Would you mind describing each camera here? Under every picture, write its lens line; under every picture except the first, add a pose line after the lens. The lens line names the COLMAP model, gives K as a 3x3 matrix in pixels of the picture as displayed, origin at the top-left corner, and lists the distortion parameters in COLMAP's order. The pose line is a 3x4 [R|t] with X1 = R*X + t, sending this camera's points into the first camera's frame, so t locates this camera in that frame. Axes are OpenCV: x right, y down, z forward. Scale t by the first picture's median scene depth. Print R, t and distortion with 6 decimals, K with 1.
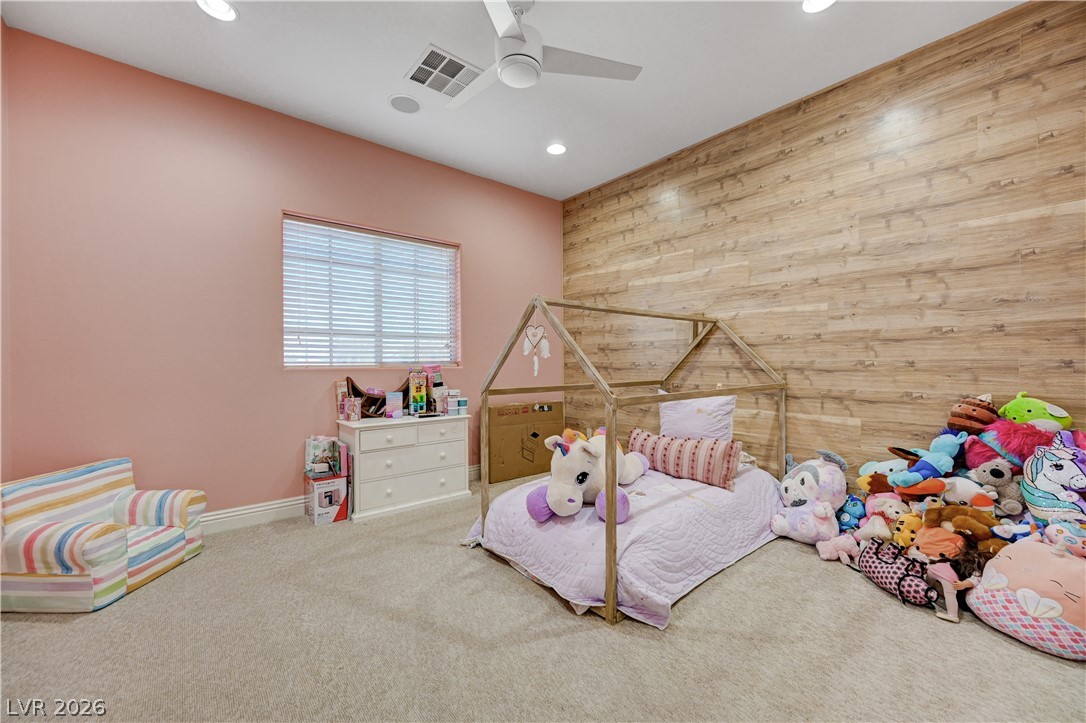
lens RADIAL K [[434.3, 0, 551.3], [0, 434.3, 363.7], [0, 0, 1]] dist [0.002672, -0.000516]
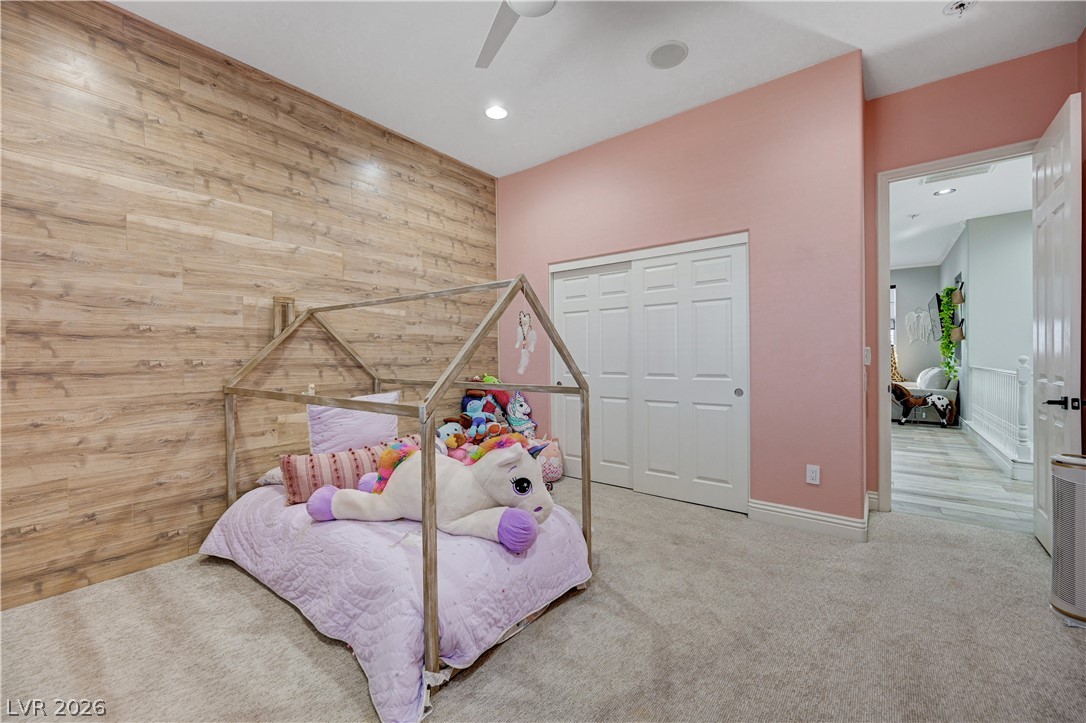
lens RADIAL K [[434.3, 0, 550.6], [0, 434.3, 355.2], [0, 0, 1]] dist [0.002672, -0.000516]
pose [[-0.208993, 0.006992, 0.977892, -0.586261], [0.012871, 0.999907, -0.004399, -0.002330], [-0.977832, 0.011667, -0.209064, 0.769631]]
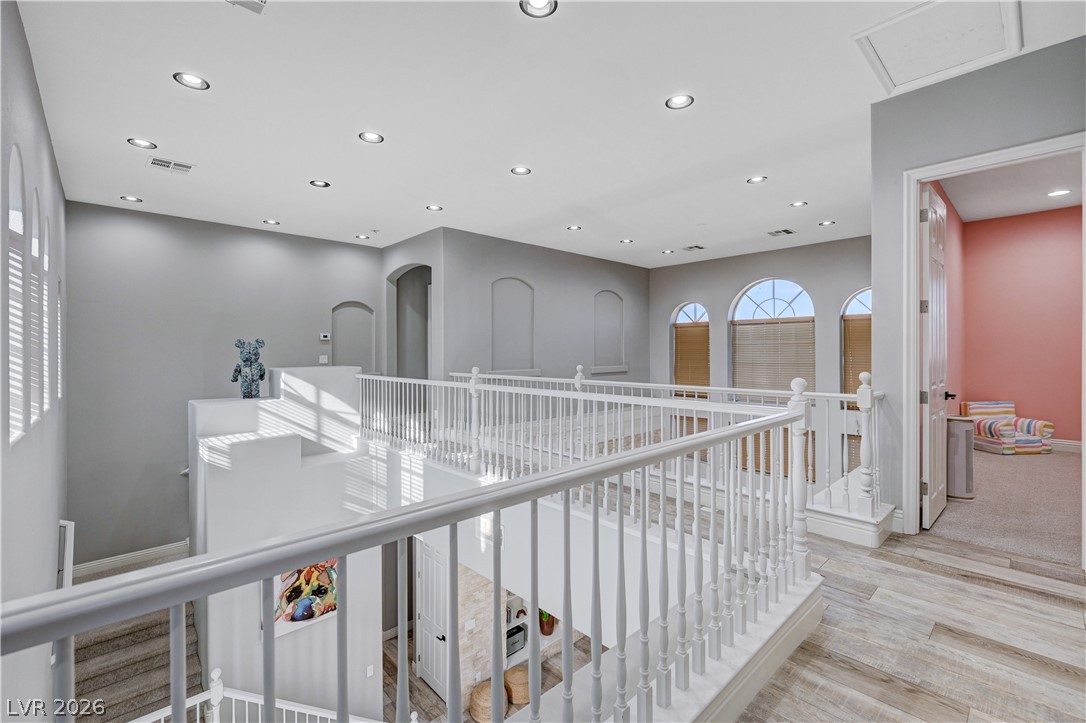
lens RADIAL K [[477.6, 0, 551.5], [0, 477.6, 352.1], [0, 0, 1]] dist [-0.002522, -0.000026]
pose [[0.069187, 0.000832, -0.997603, 0.785716], [-0.002039, 0.999998, 0.000692, -0.013923], [0.997602, 0.001986, 0.069188, -0.928100]]
